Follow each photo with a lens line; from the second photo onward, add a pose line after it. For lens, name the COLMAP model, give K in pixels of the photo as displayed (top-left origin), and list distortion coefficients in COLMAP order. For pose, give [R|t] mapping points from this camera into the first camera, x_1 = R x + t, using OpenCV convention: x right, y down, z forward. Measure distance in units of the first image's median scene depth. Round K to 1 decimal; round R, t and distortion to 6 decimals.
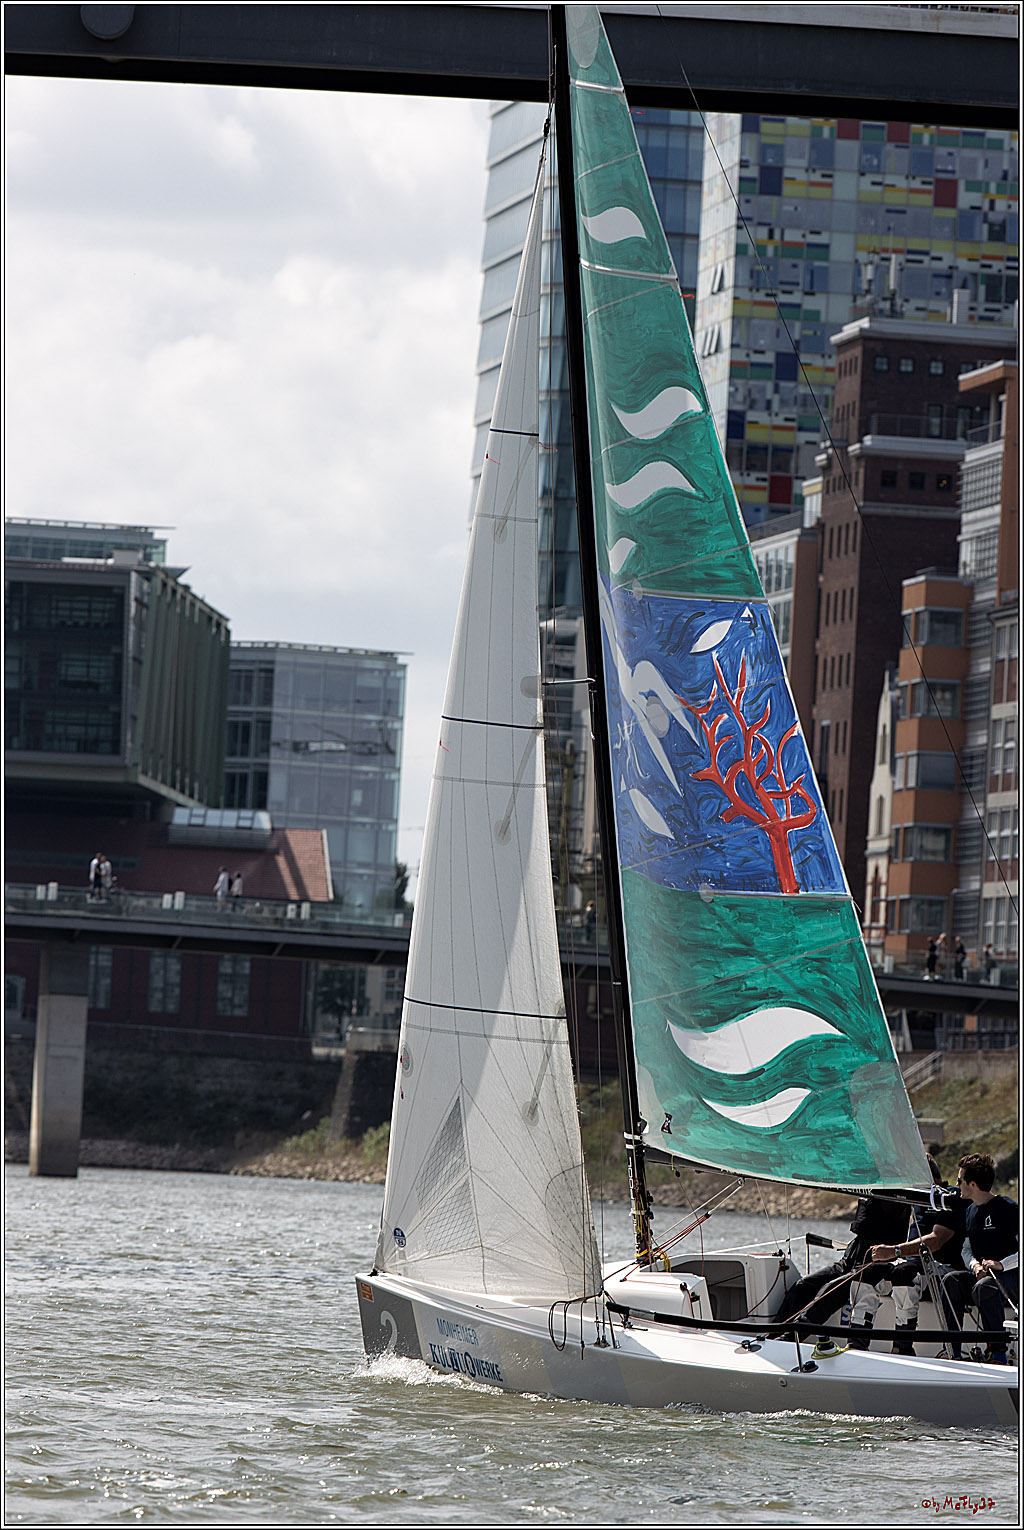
lens RADIAL K [[8718.2, 0, 511.4], [0, 8718.2, 812.6], [0, 0, 1]] dist [0.910784, 20.333281]
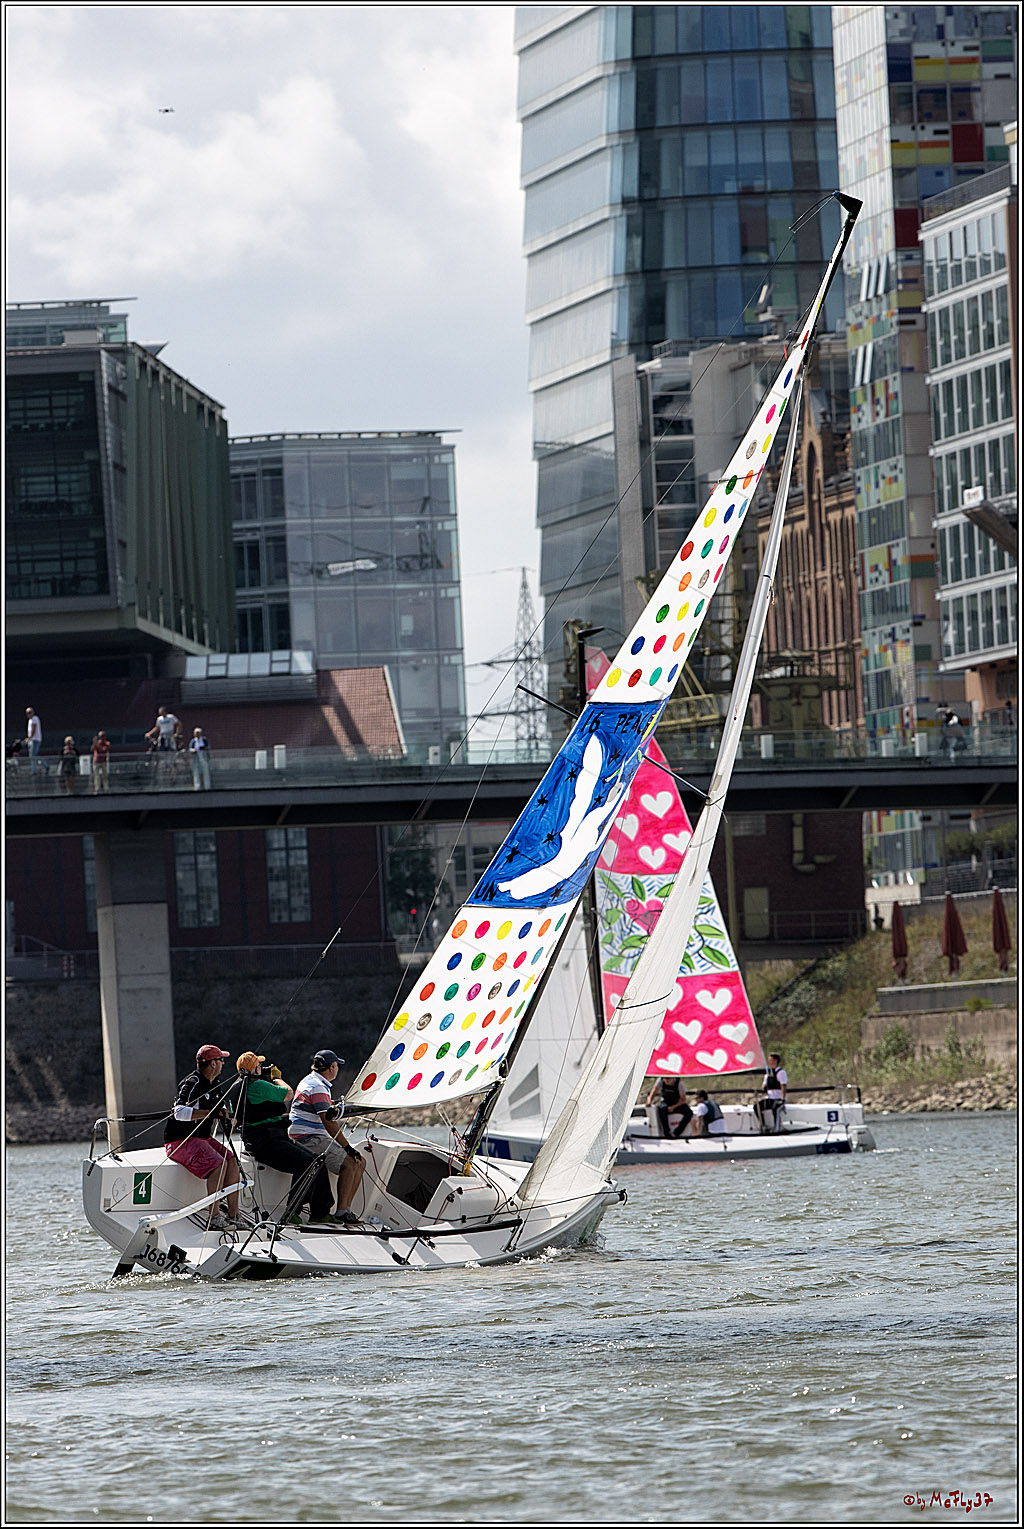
lens RADIAL K [[9061.3, 0, 512.0], [0, 9061.3, 764.5], [0, 0, 1]] dist [0.122946, -8.428611]
pose [[0.994244, -0.103381, 0.028128, -0.033550], [0.103250, 0.994637, 0.006065, 0.006853], [-0.028605, -0.003126, 0.999586, 0.214157]]
